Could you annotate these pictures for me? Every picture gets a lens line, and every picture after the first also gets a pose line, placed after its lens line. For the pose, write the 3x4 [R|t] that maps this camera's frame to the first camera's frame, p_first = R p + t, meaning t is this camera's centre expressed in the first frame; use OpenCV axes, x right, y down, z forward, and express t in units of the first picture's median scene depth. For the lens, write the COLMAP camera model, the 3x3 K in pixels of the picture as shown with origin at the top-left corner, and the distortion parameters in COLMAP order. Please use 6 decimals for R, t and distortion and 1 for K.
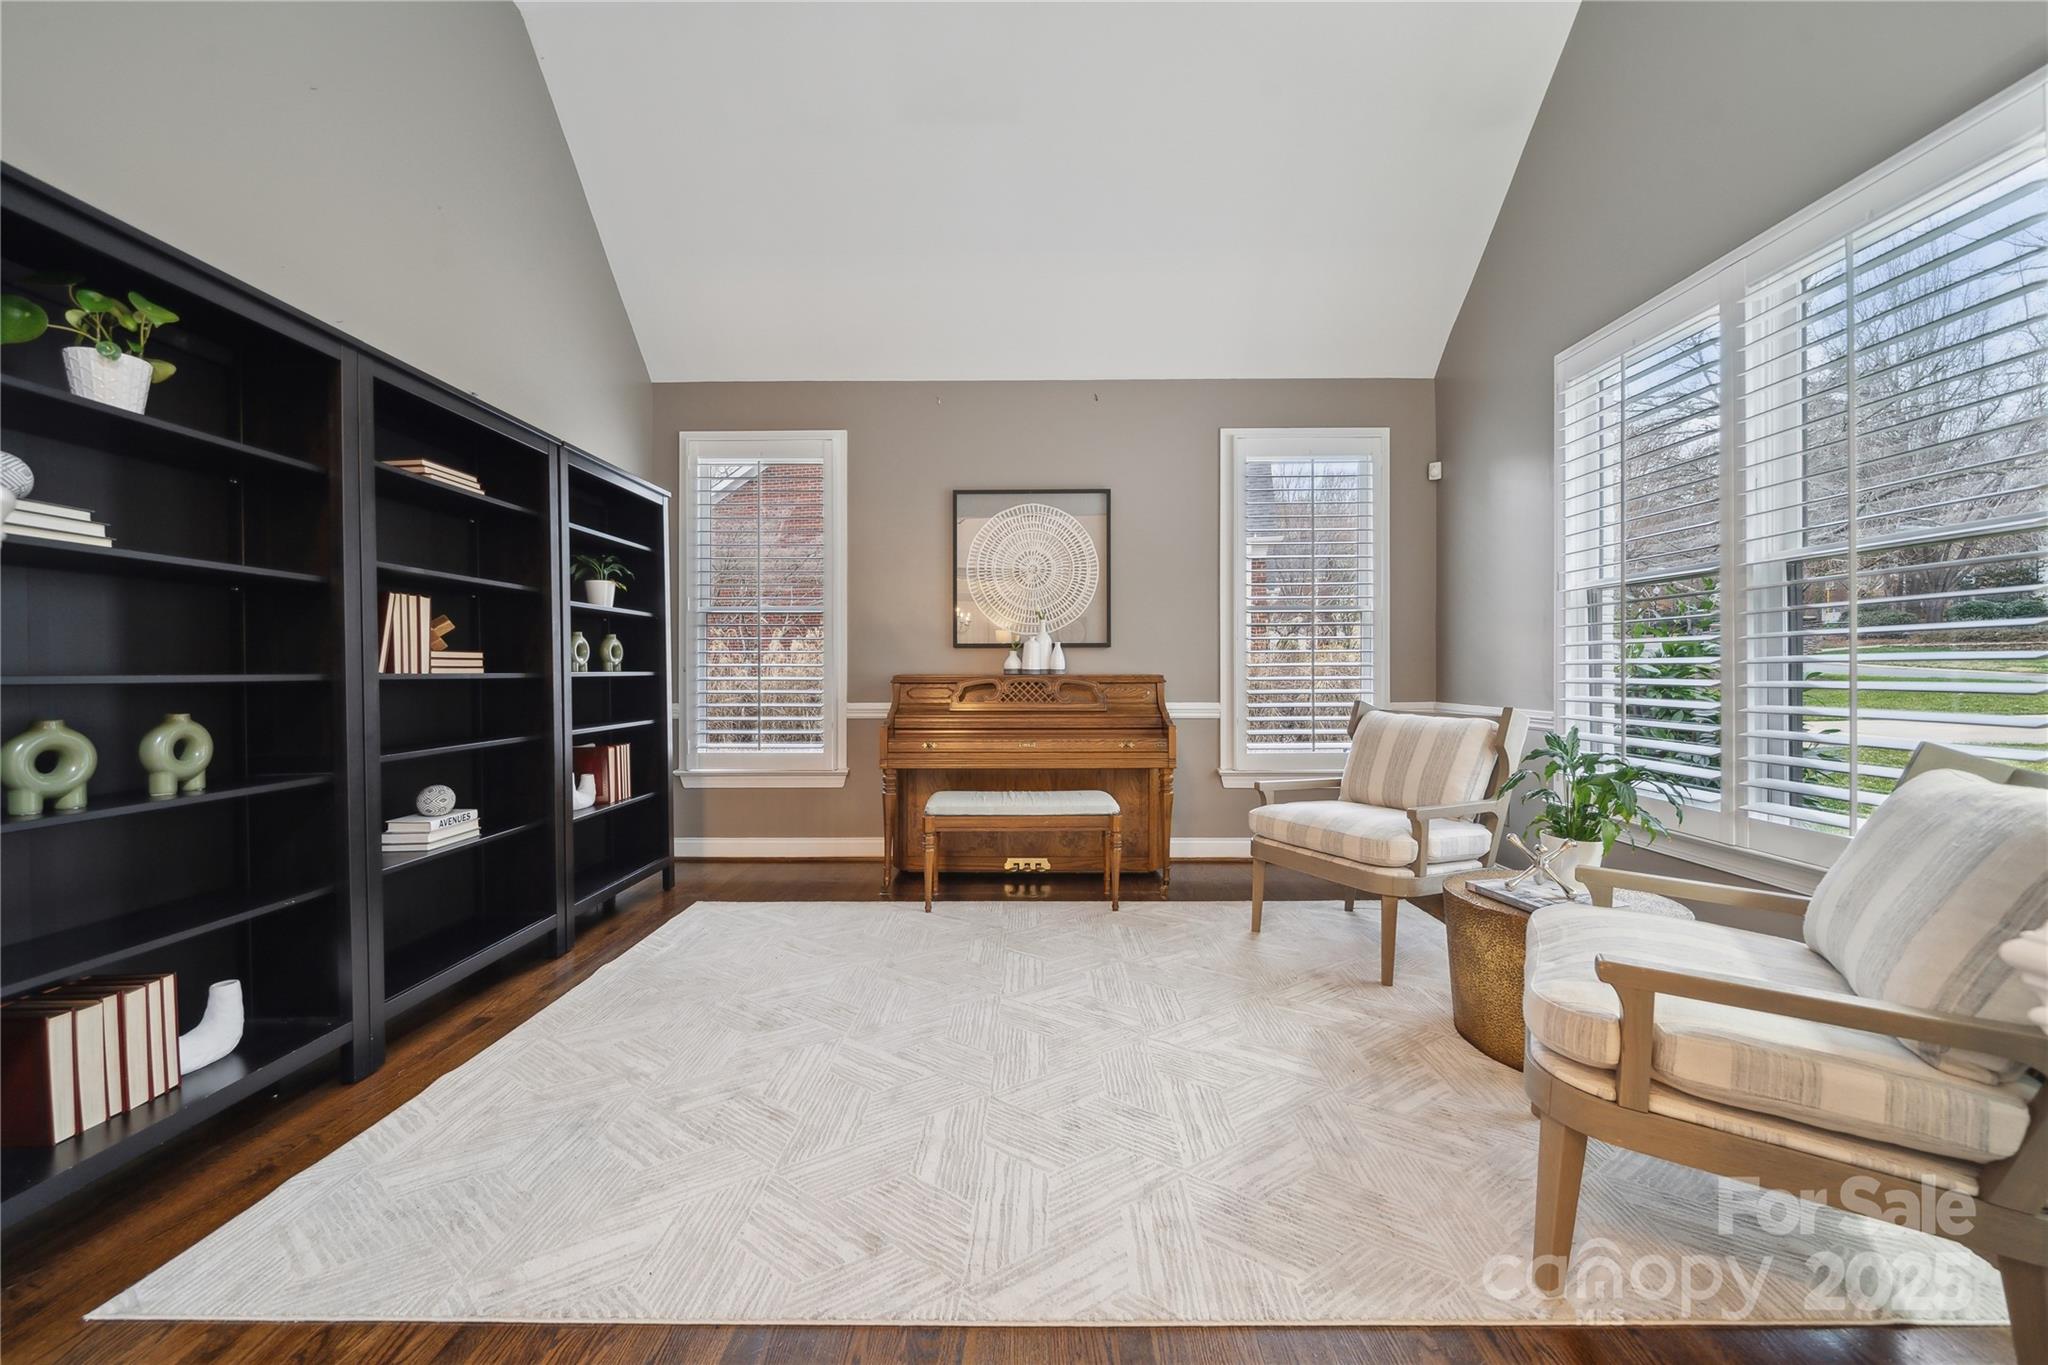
lens RADIAL K [[782.5, 0, 1028.7], [0, 782.5, 678.9], [0, 0, 1]] dist [0.001446, 0.000083]
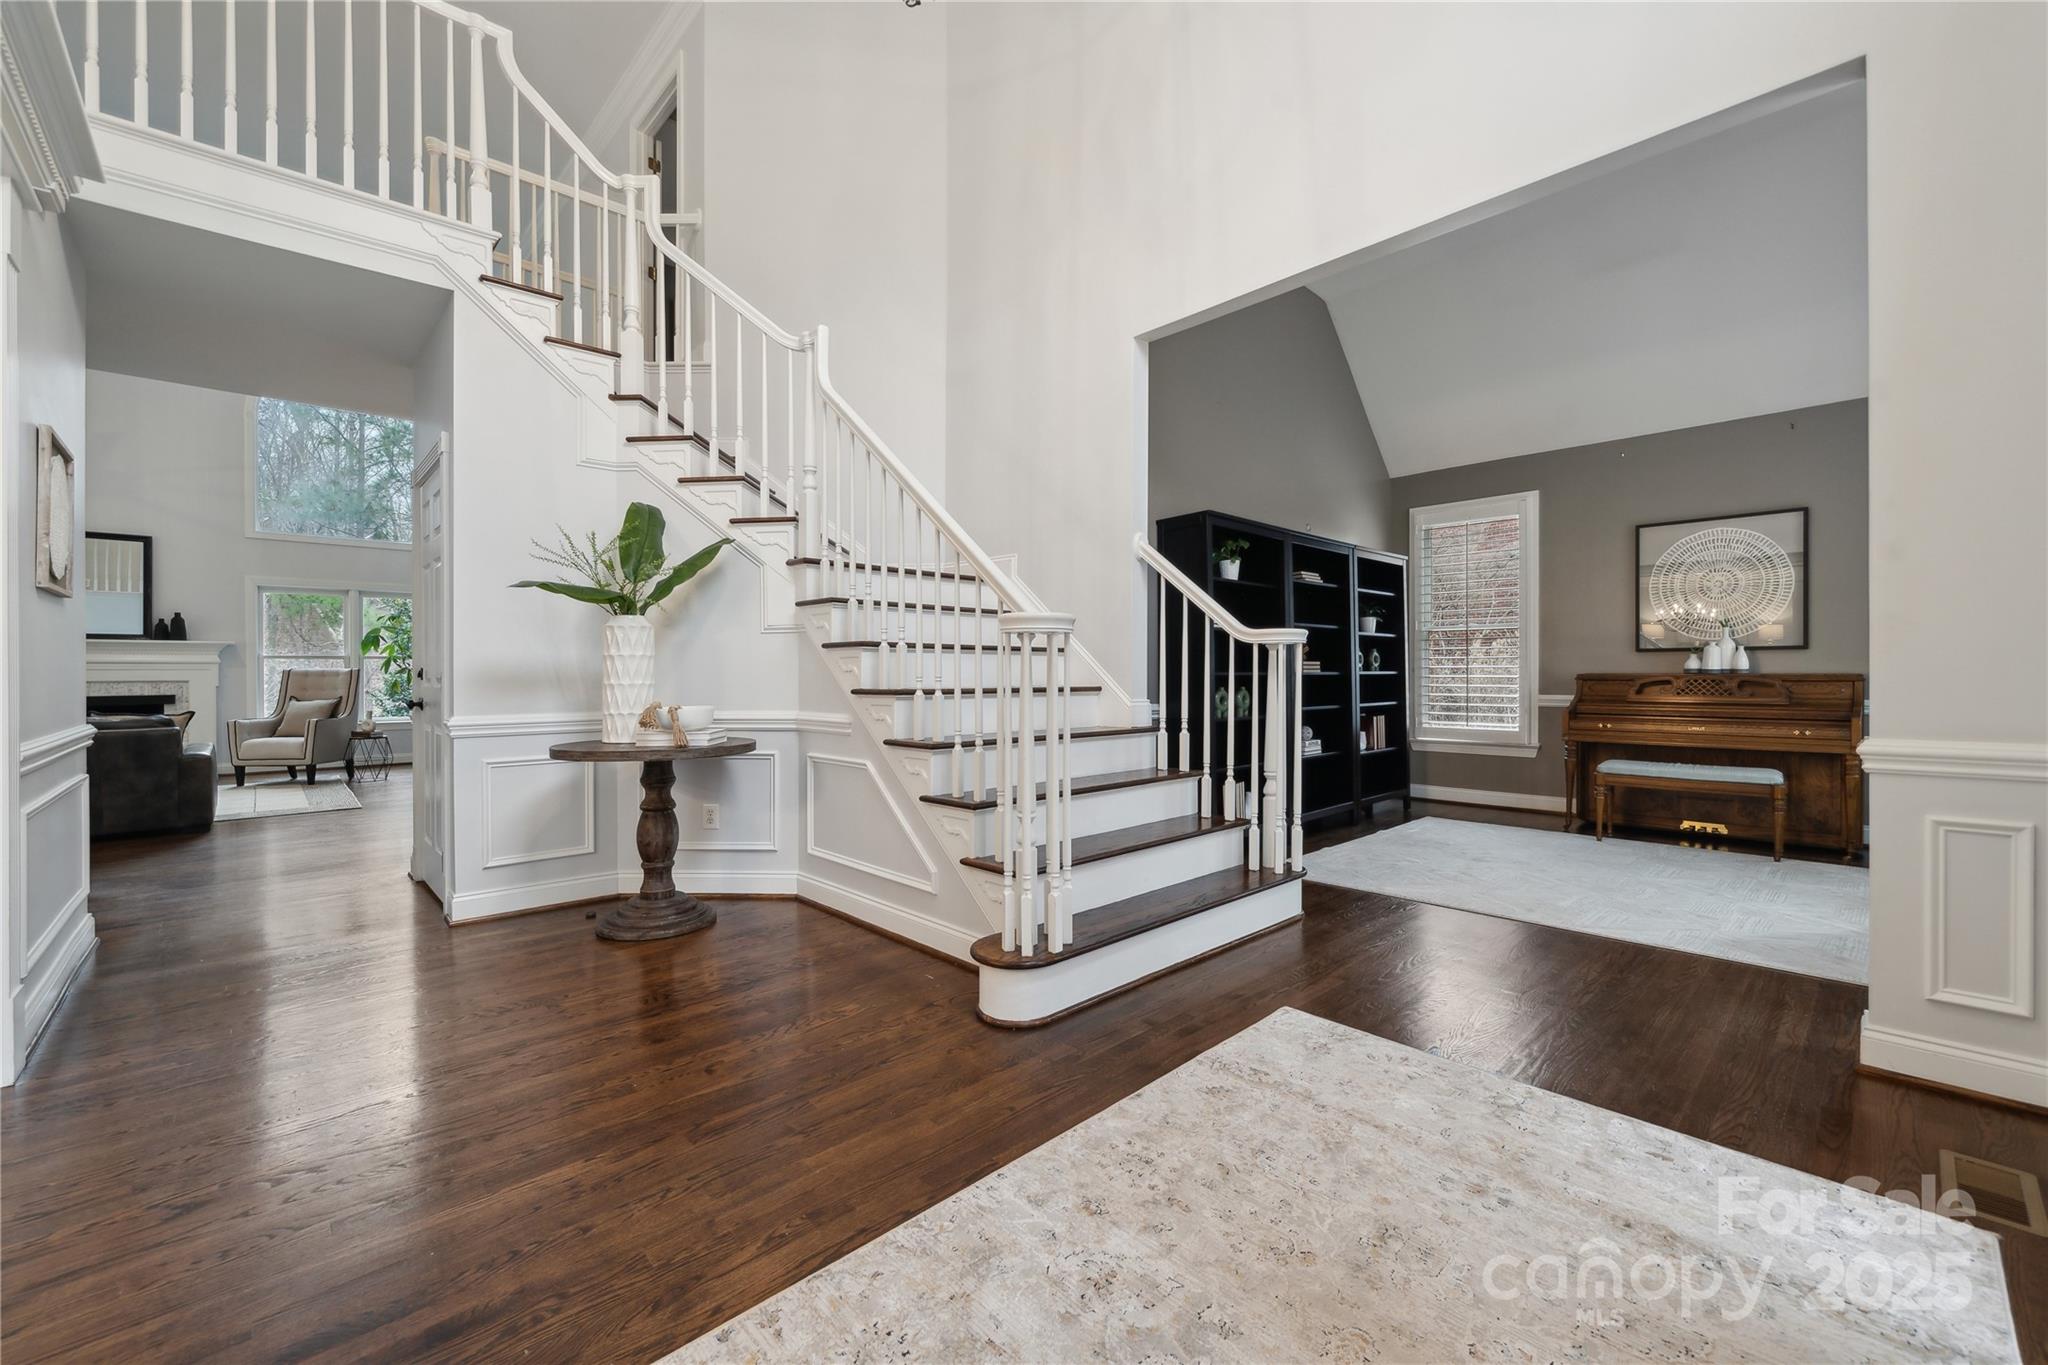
lens RADIAL K [[813.4, 0, 1032.5], [0, 813.4, 668.9], [0, 0, 1]] dist [-0.000979, -0.000152]
pose [[0.686914, -0.005647, -0.726717, 0.204832], [-0.006492, 0.999882, -0.013905, 0.012235], [0.726710, 0.014269, 0.686796, -0.654111]]
